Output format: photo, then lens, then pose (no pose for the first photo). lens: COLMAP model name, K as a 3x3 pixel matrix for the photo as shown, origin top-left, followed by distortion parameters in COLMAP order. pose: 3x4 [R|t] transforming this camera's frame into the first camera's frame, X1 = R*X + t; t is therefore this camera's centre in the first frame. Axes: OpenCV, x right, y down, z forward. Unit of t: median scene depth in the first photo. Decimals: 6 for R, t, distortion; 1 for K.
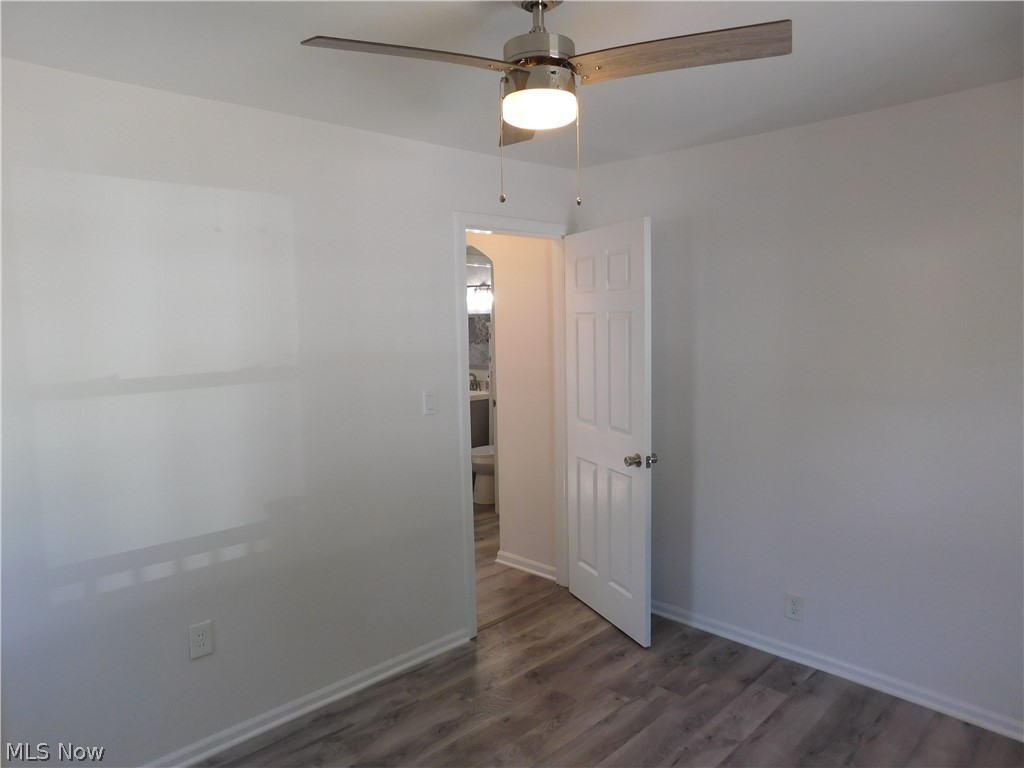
lens RADIAL K [[670.3, 0, 519.0], [0, 670.3, 384.5], [0, 0, 1]] dist [-0.069029, 0.047152]
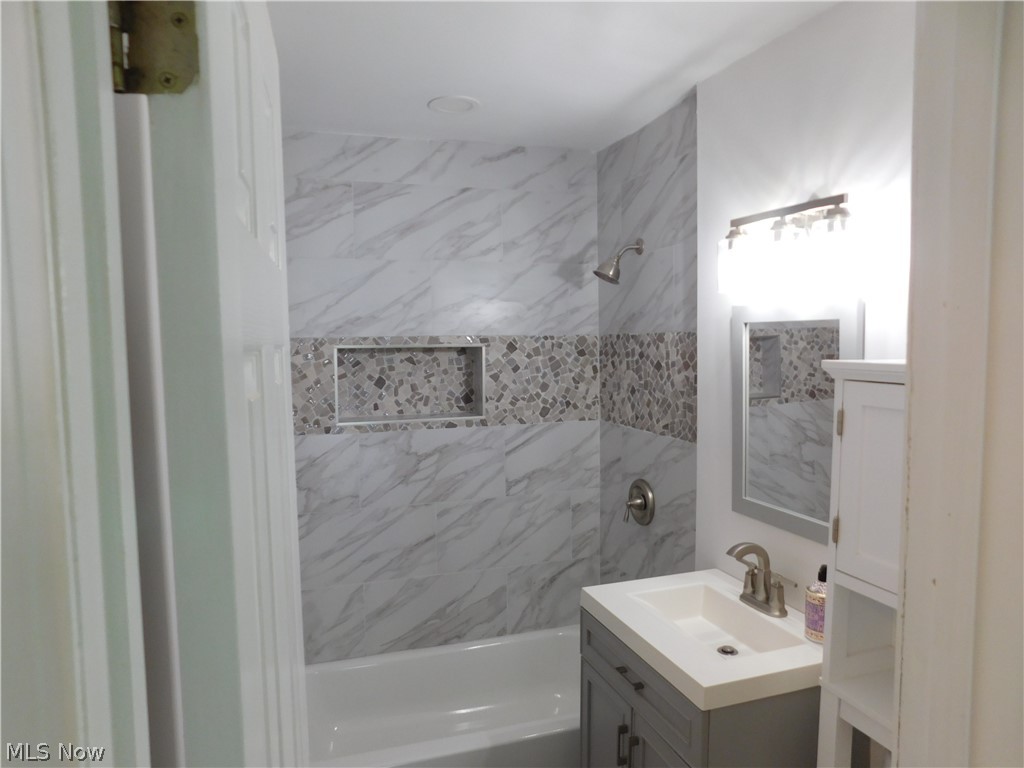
lens RADIAL K [[670.3, 0, 519.0], [0, 670.3, 384.5], [0, 0, 1]] dist [-0.069029, 0.047152]
pose [[0.900553, 0.031377, -0.433612, -0.041603], [-0.040704, 0.999096, -0.012240, -0.073298], [0.432836, 0.028673, 0.901016, 0.714440]]
